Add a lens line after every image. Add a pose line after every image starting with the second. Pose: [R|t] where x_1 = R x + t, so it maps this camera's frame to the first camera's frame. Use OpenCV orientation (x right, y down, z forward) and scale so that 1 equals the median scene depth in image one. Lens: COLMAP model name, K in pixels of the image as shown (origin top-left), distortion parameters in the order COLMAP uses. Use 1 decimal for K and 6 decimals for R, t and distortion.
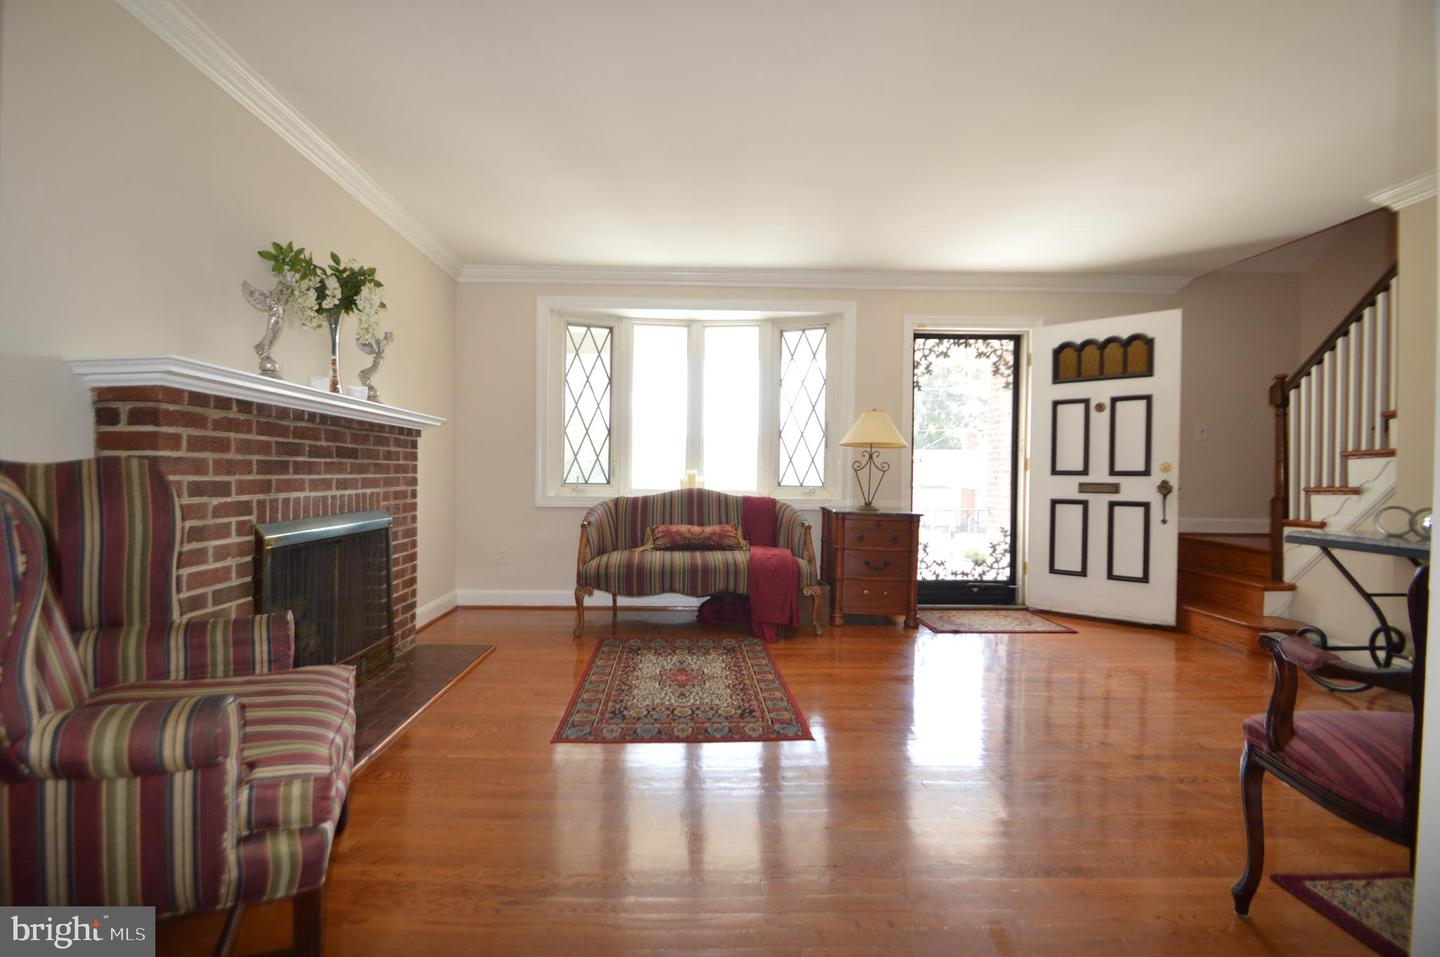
lens RADIAL K [[637.8, 0, 696.9], [0, 637.8, 480.8], [0, 0, 1]] dist [0.015452, -0.017209]
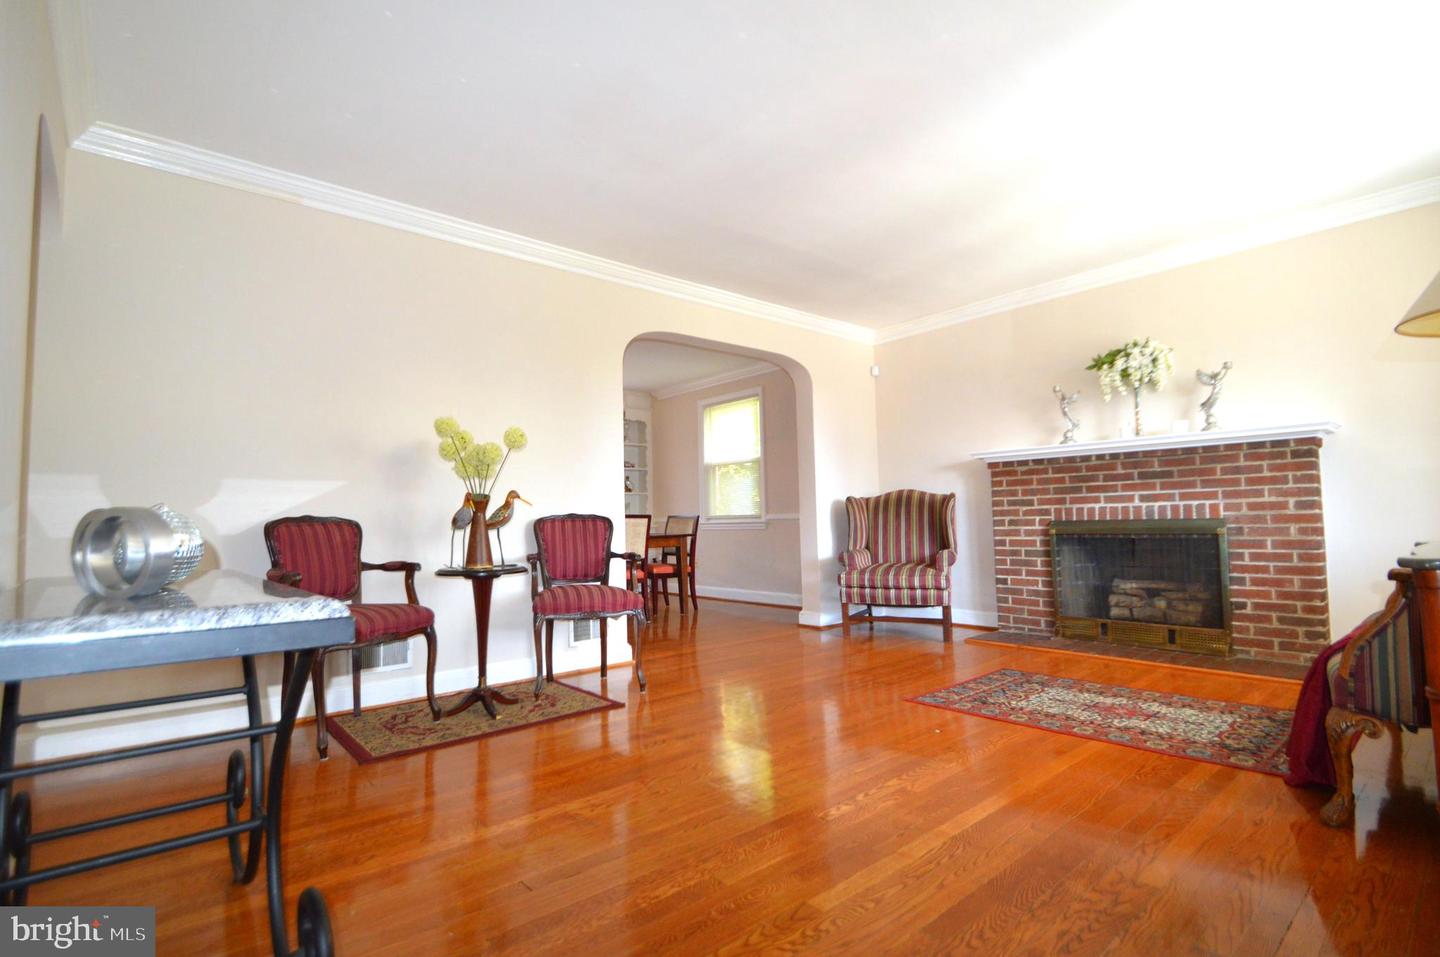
lens RADIAL K [[675.8, 0, 689.5], [0, 675.8, 482.5], [0, 0, 1]] dist [0.018281, -0.021224]
pose [[-0.784315, -0.032894, -0.619490, 0.779986], [0.003351, 0.998354, -0.057254, 0.035950], [0.620353, -0.046981, -0.782914, 1.048211]]
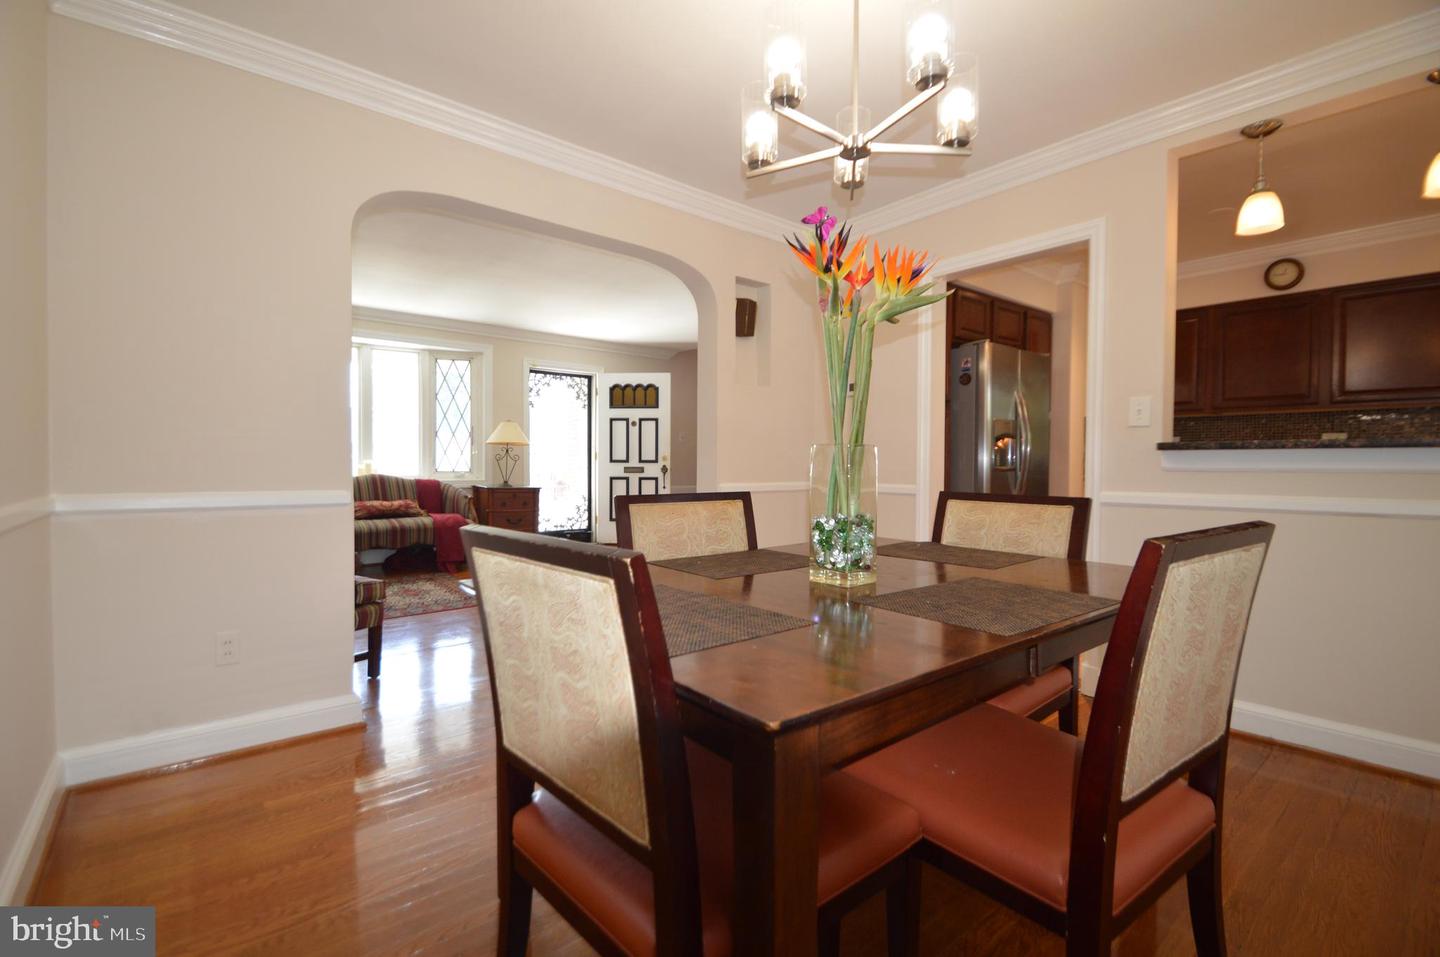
lens RADIAL K [[637.8, 0, 696.9], [0, 637.8, 480.8], [0, 0, 1]] dist [0.015452, -0.017209]
pose [[0.792369, -0.024389, 0.609555, -0.319927], [0.011793, 0.999626, 0.024666, 0.000453], [-0.609929, -0.012356, 0.792360, -0.520179]]
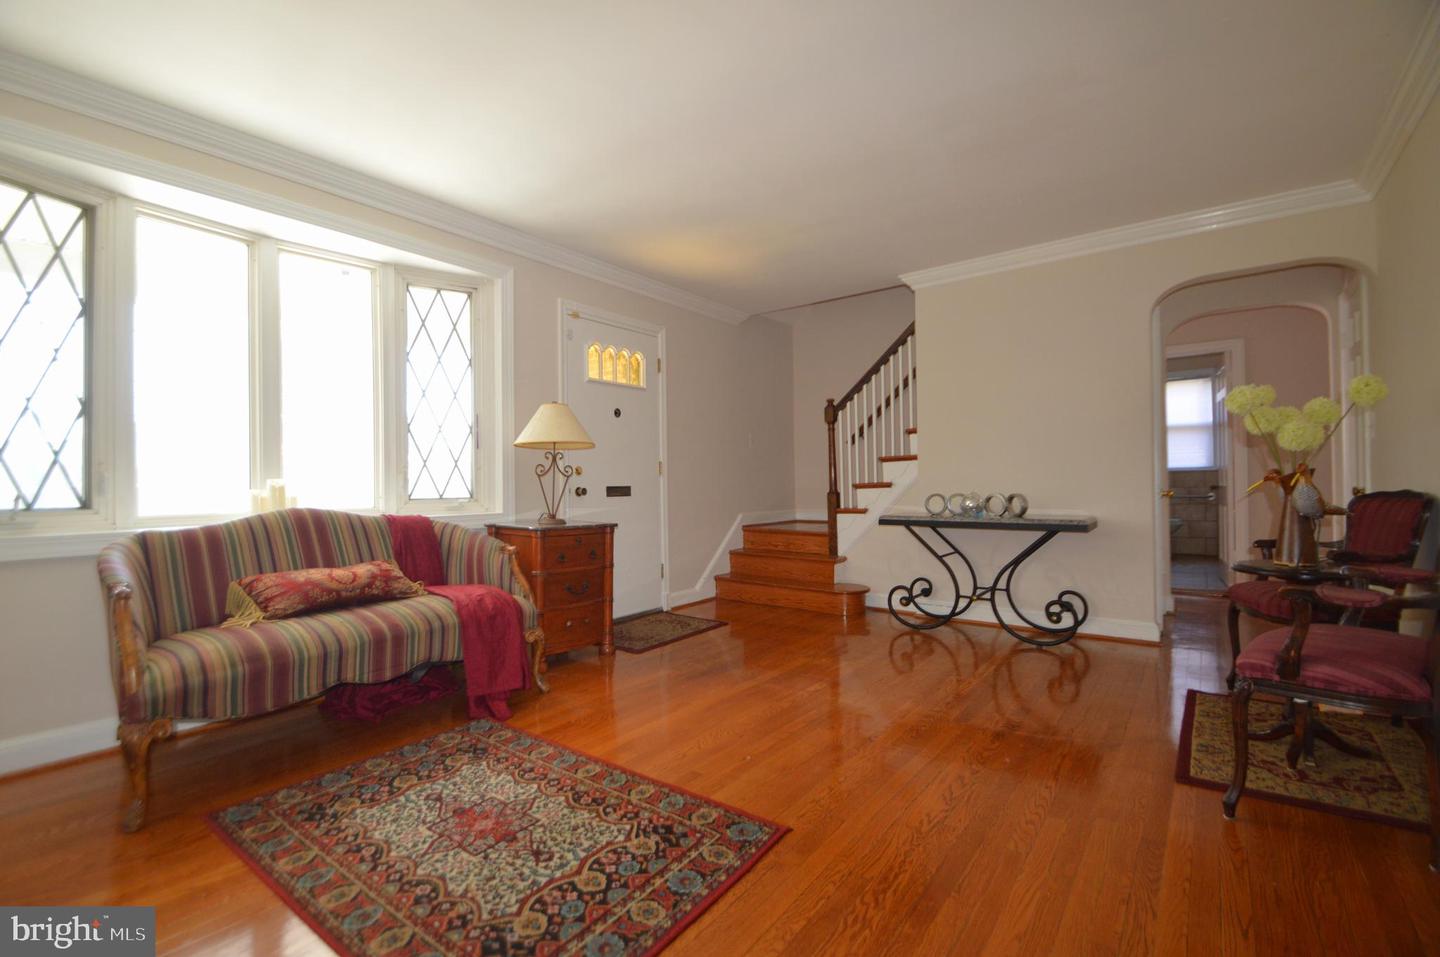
lens RADIAL K [[638.7, 0, 695.4], [0, 638.7, 480.0], [0, 0, 1]] dist [0.010900, -0.012206]
pose [[0.633274, -0.015293, 0.773776, -0.268390], [0.031316, 0.999492, -0.005875, 0.000053], [-0.773294, 0.027952, 0.633432, 0.355202]]
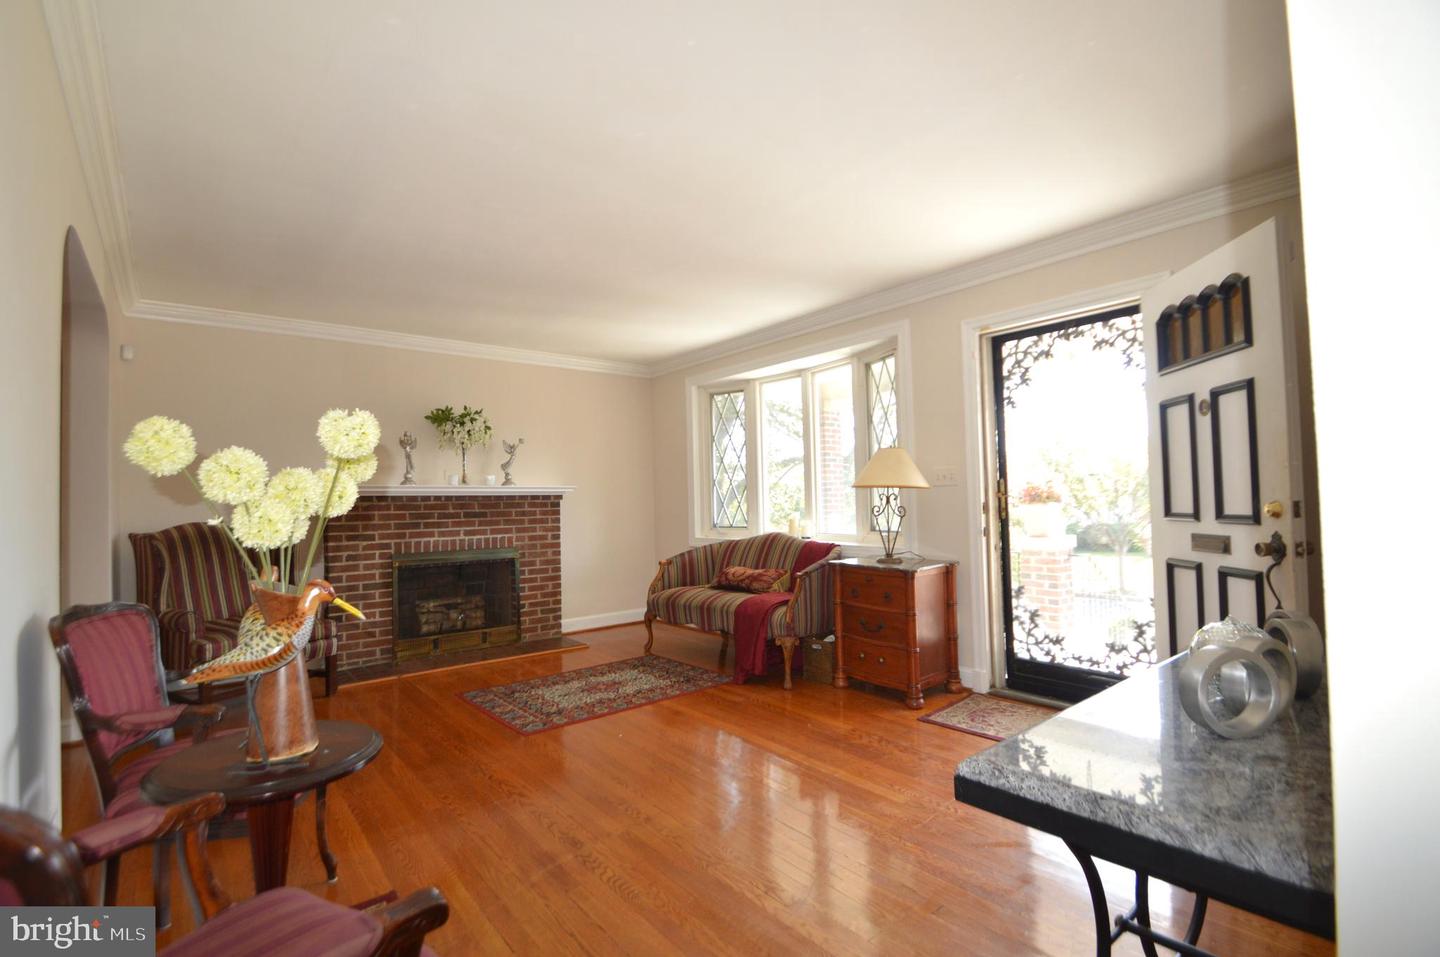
lens RADIAL K [[651.5, 0, 693.5], [0, 651.5, 481.9], [0, 0, 1]] dist [0.015500, -0.017513]
pose [[0.602265, -0.048983, -0.796792, 0.870597], [0.016878, 0.998674, -0.048636, -0.025370], [0.798118, 0.015843, 0.602293, 0.271848]]
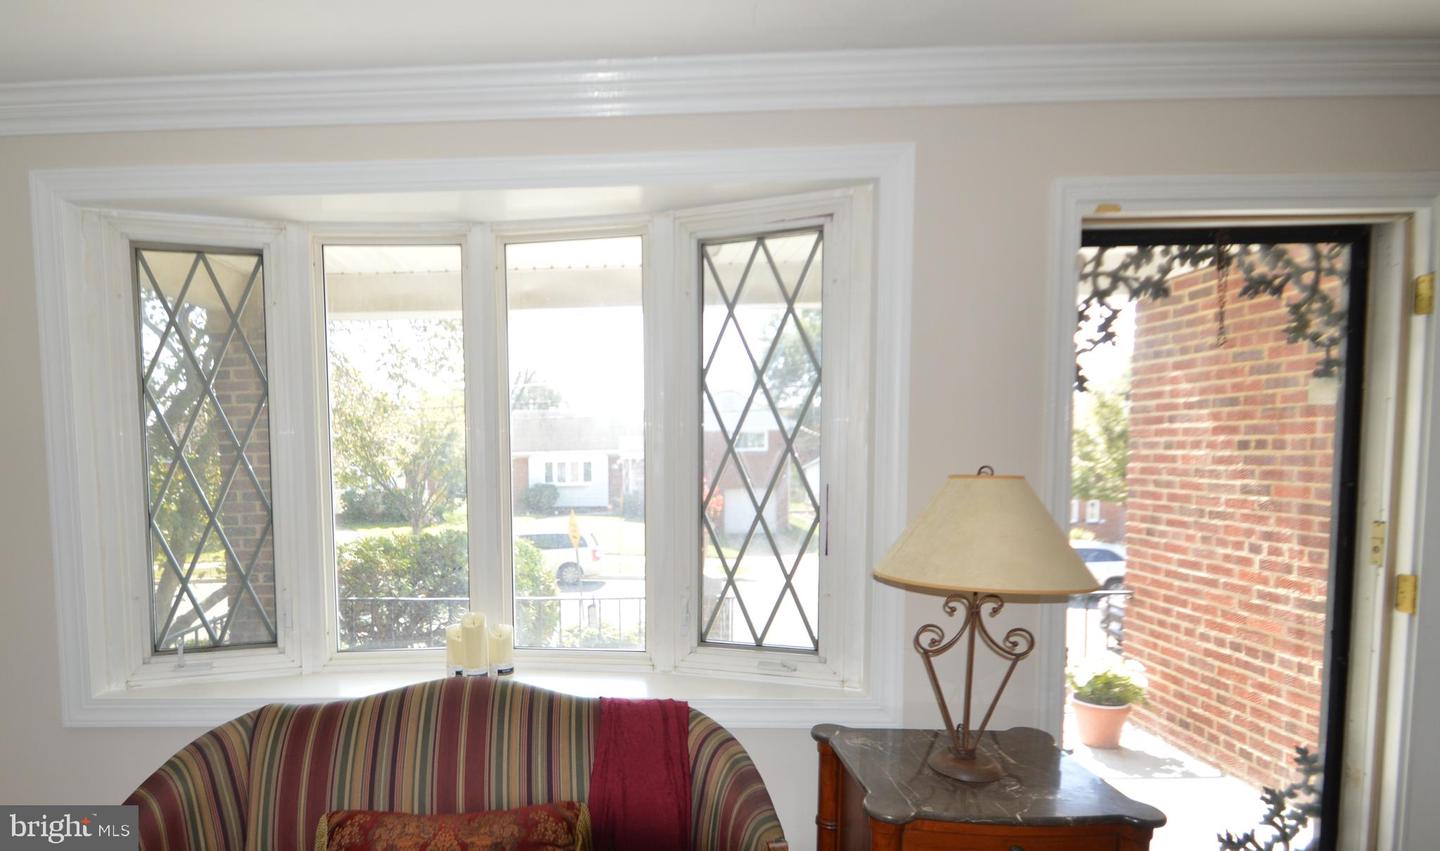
lens RADIAL K [[757.1, 0, 594.8], [0, 757.1, 503.0], [0, 0, 1]] dist [0.026009, -0.019339]
pose [[0.998135, -0.020073, -0.057651, 0.109044], [0.023386, 0.998078, 0.057384, -0.127974], [0.056388, -0.058625, 0.996686, 0.641284]]
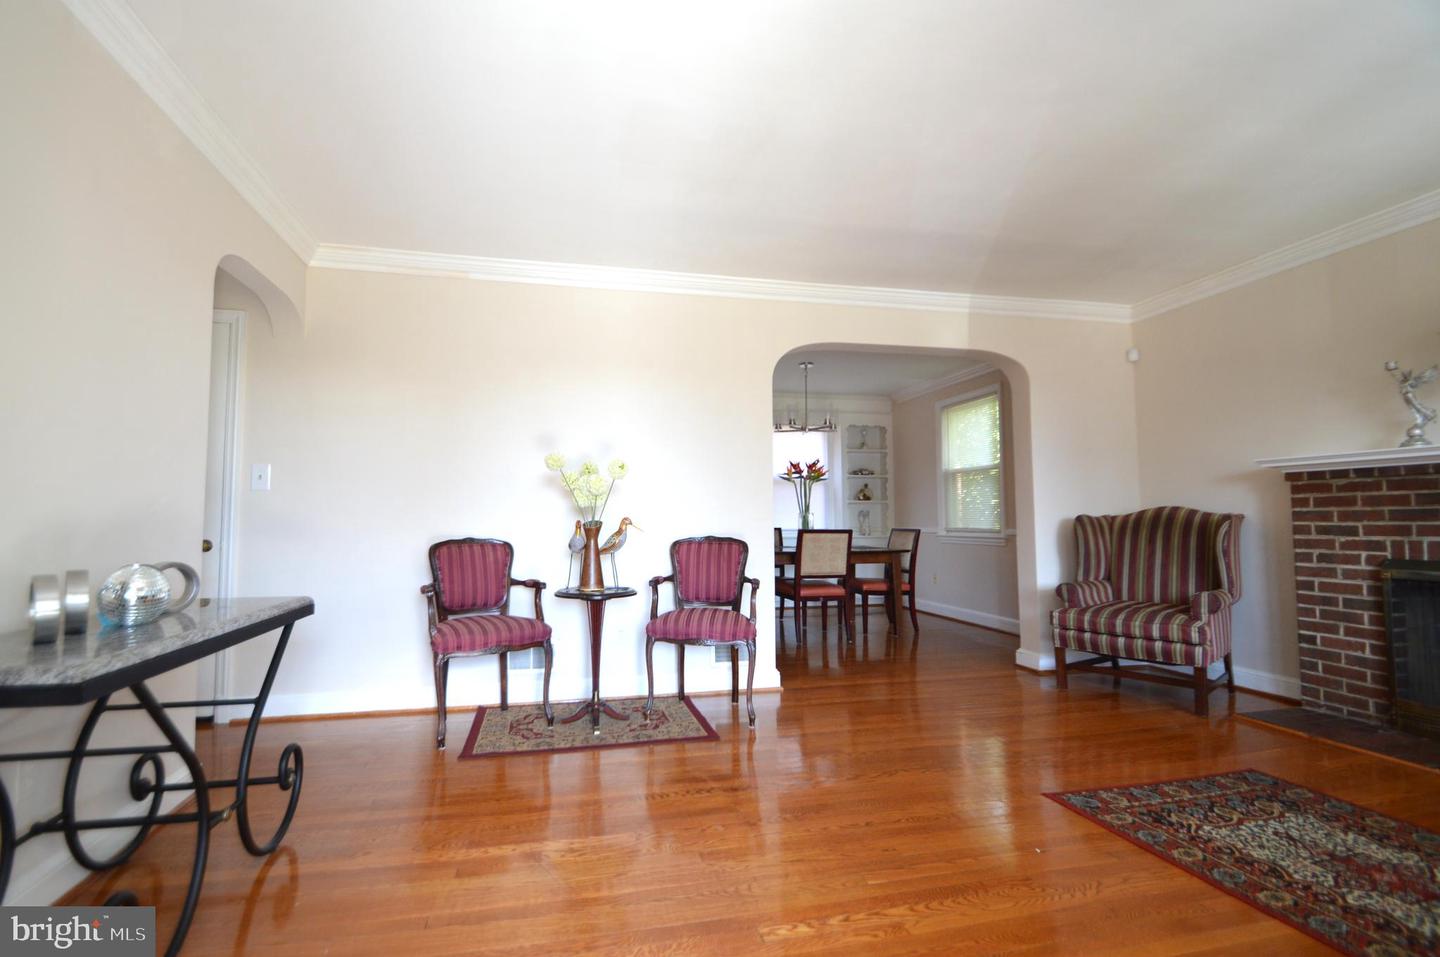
lens RADIAL K [[651.5, 0, 693.5], [0, 651.5, 481.9], [0, 0, 1]] dist [0.015500, -0.017513]
pose [[-0.981087, -0.019709, -0.192560, 0.527526], [-0.010222, 0.998690, -0.050137, -0.004924], [0.193295, -0.047220, -0.980004, 1.108450]]
